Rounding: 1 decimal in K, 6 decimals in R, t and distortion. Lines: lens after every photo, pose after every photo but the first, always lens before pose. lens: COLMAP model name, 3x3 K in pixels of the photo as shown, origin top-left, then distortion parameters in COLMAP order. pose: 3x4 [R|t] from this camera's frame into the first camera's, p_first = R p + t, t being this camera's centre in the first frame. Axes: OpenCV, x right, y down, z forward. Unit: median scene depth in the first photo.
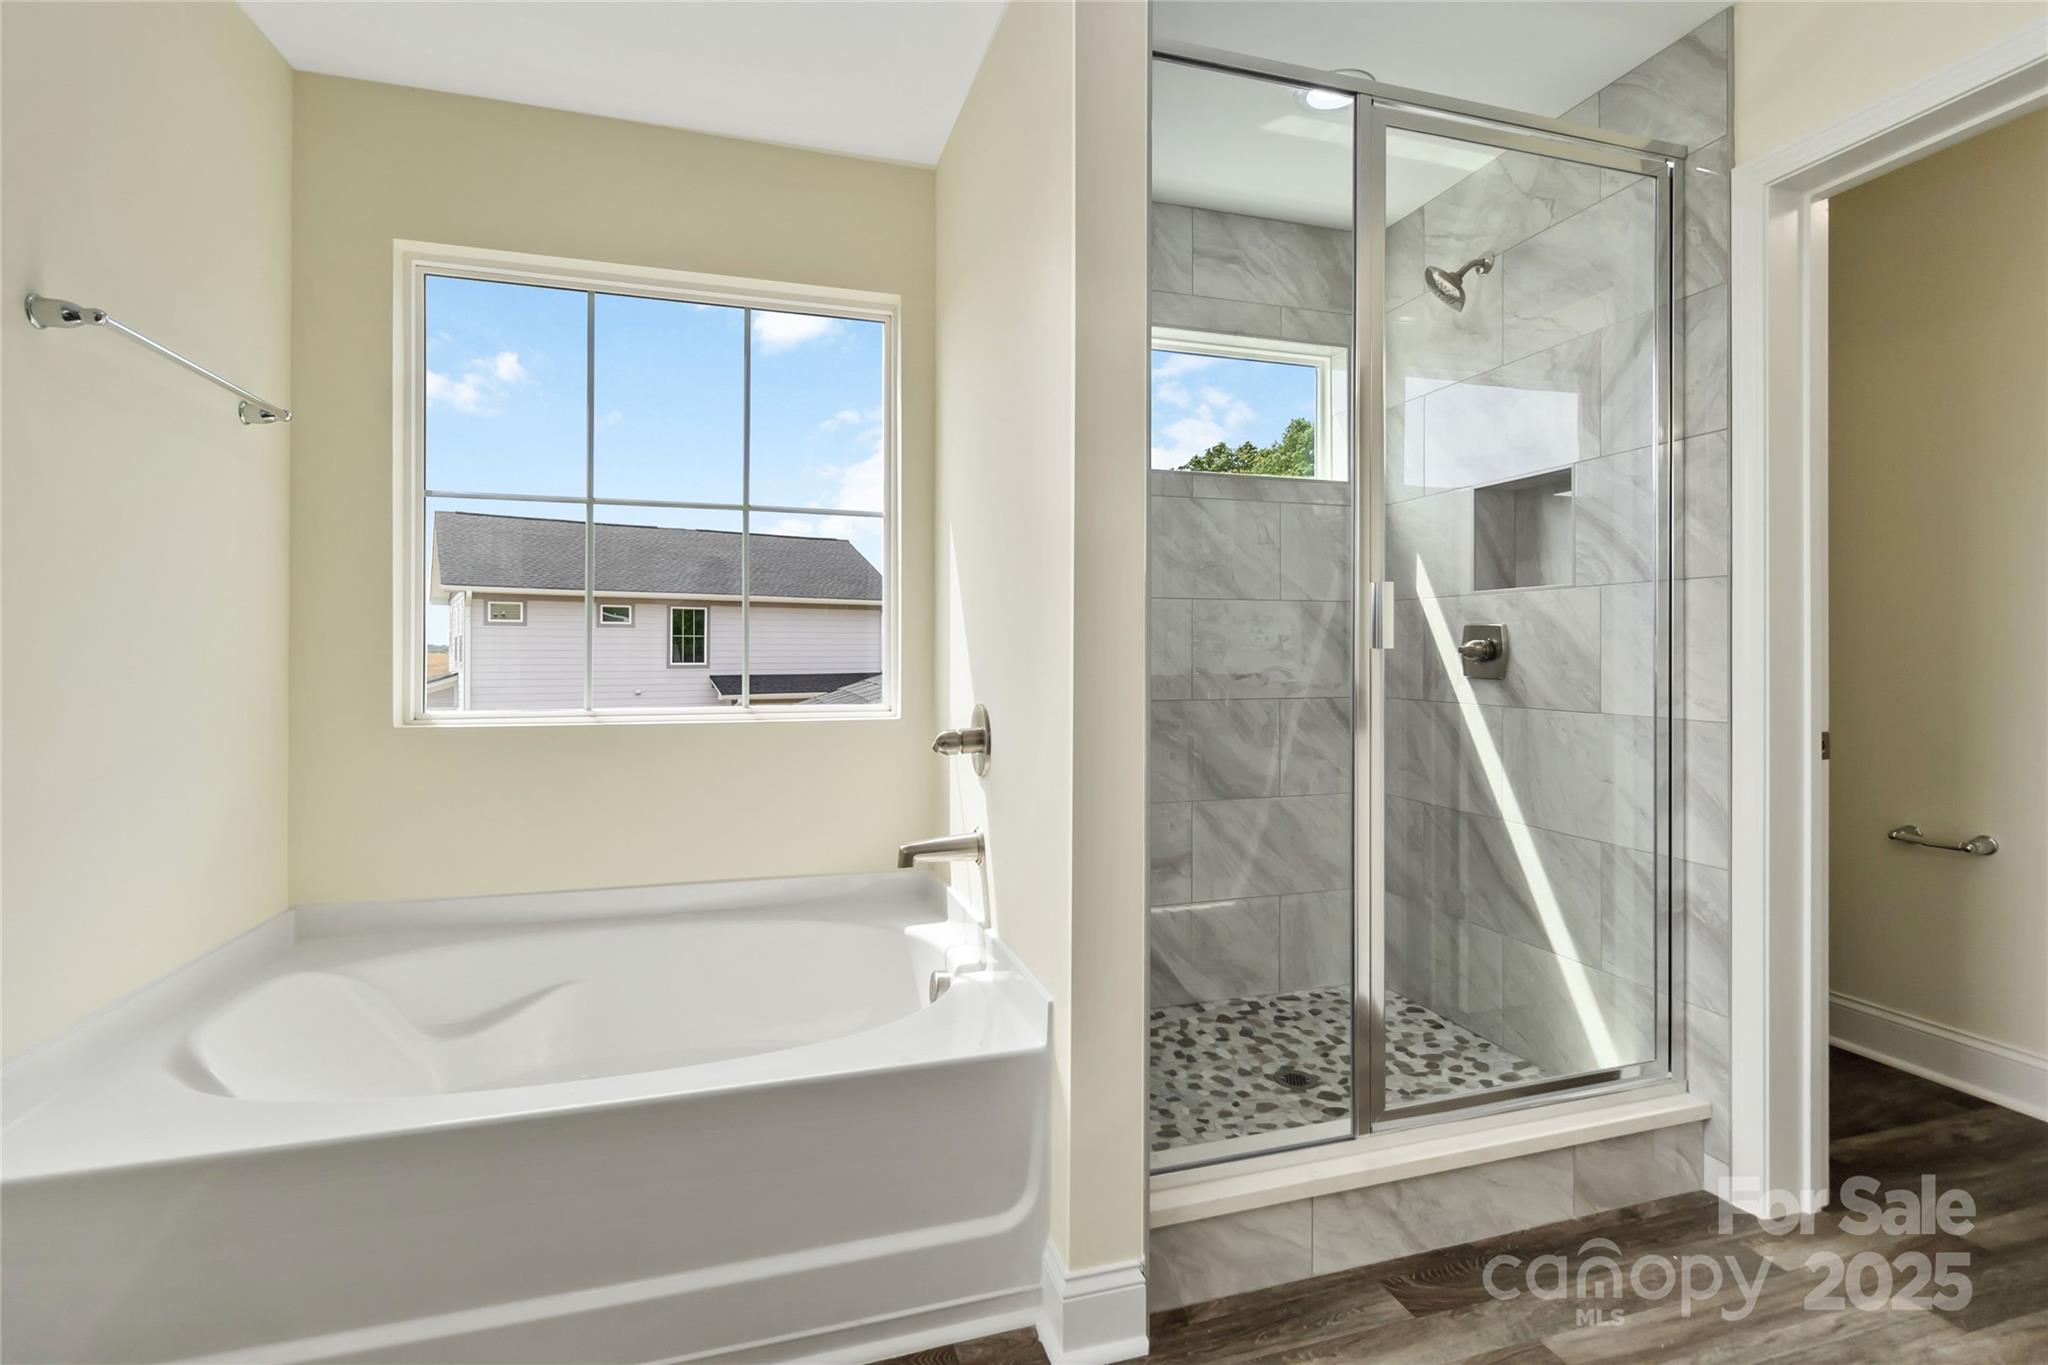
lens RADIAL K [[963.4, 0, 1022.5], [0, 963.4, 690.3], [0, 0, 1]] dist [0.003459, -0.001415]
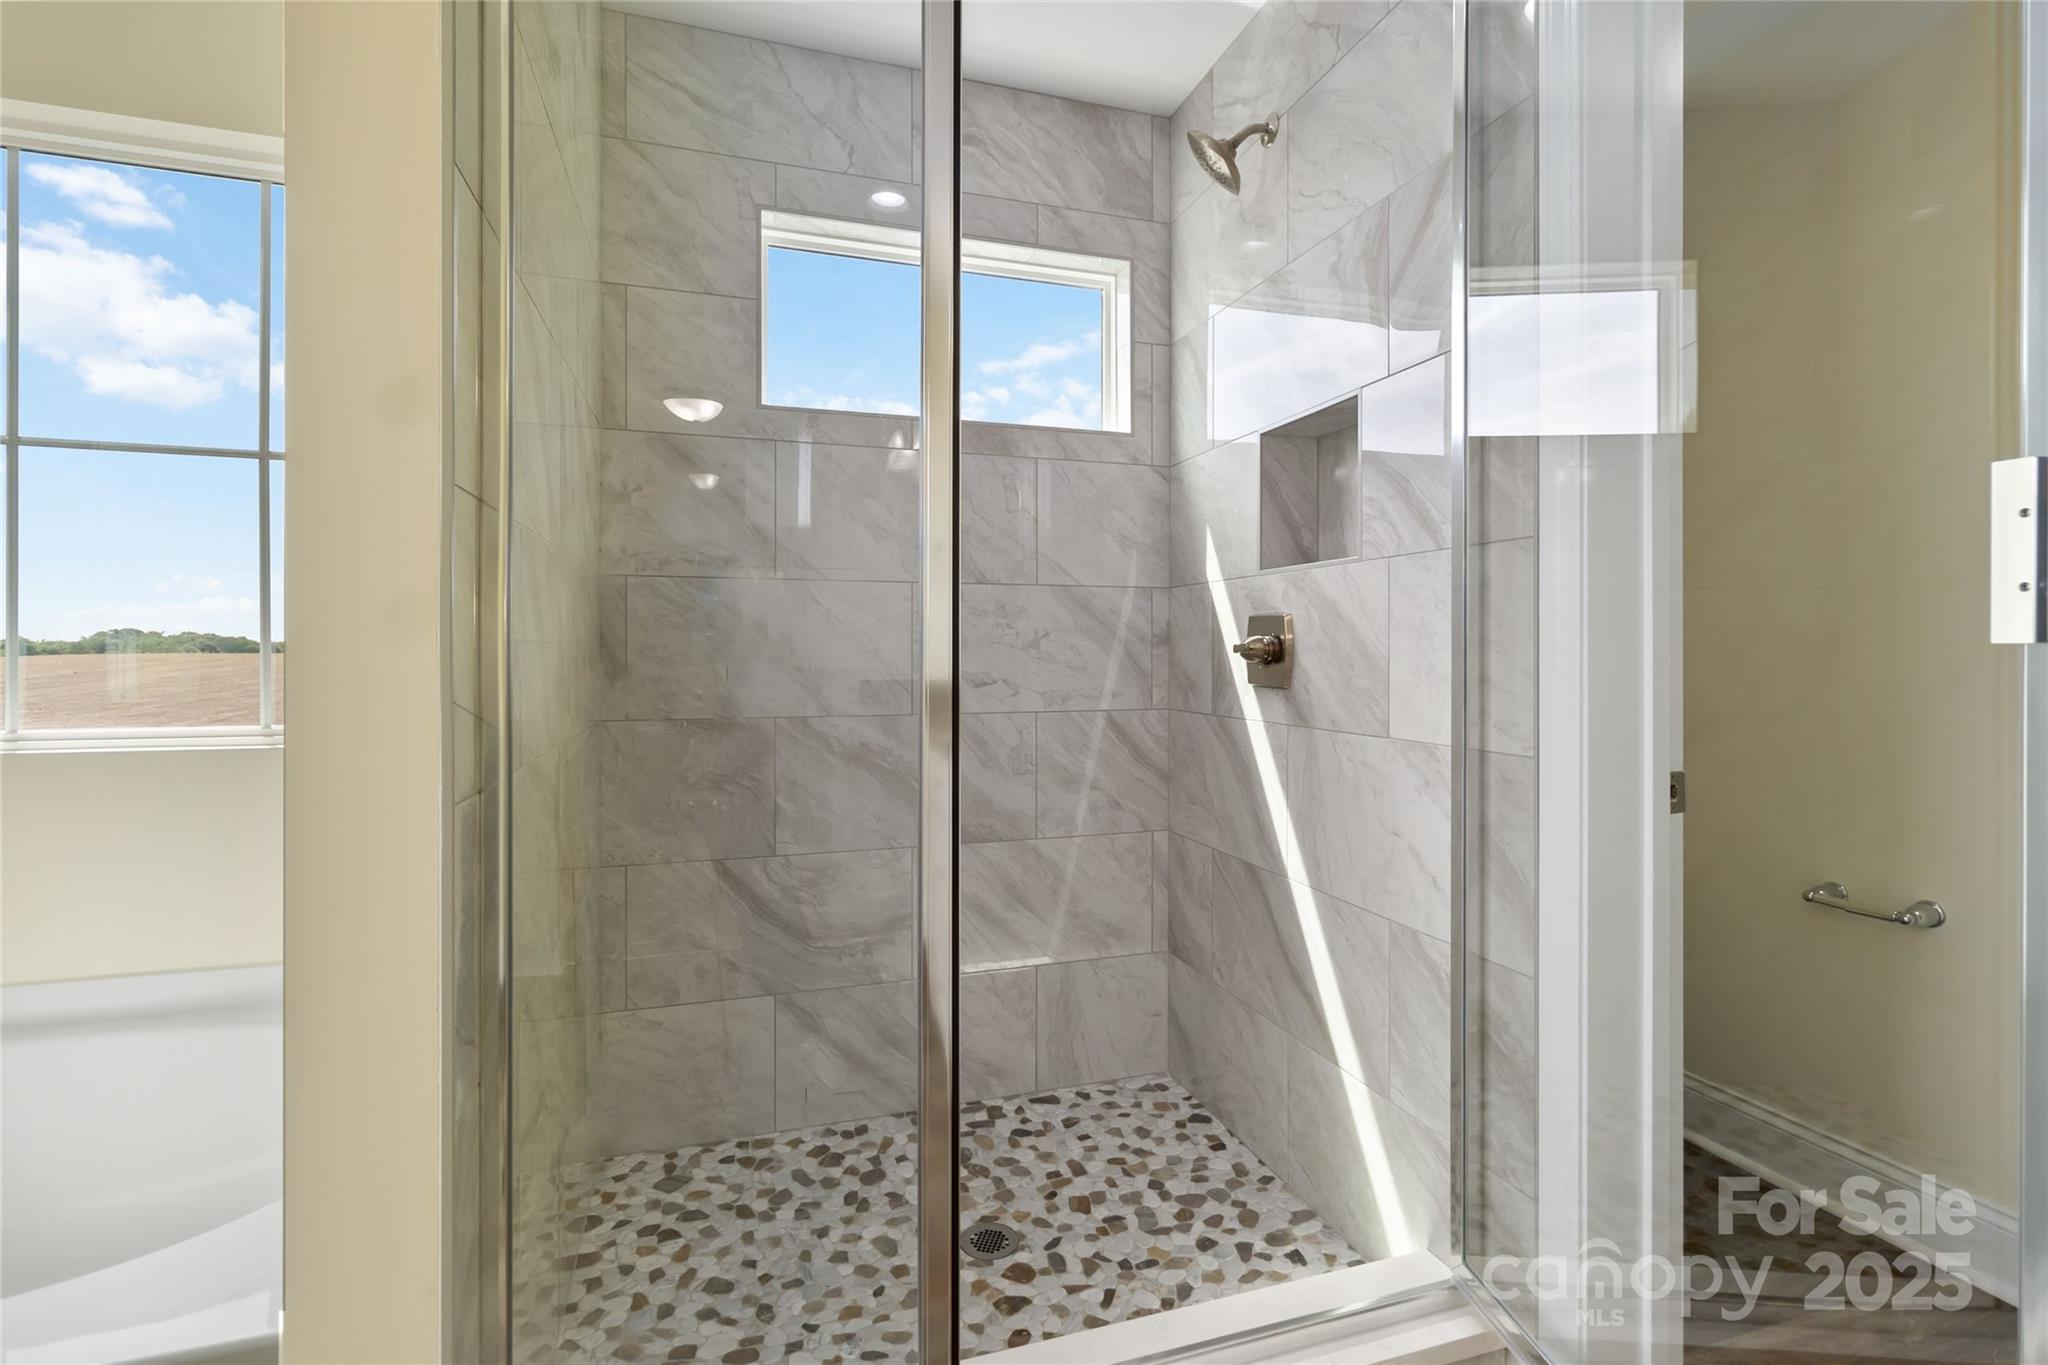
lens RADIAL K [[963.4, 0, 1026.2], [0, 963.4, 692.5], [0, 0, 1]] dist [0.003459, -0.001415]
pose [[0.999909, -0.000927, 0.013445, 0.285687], [0.000893, 0.999996, 0.002522, -0.010124], [-0.013447, -0.002510, 0.999906, 0.260814]]
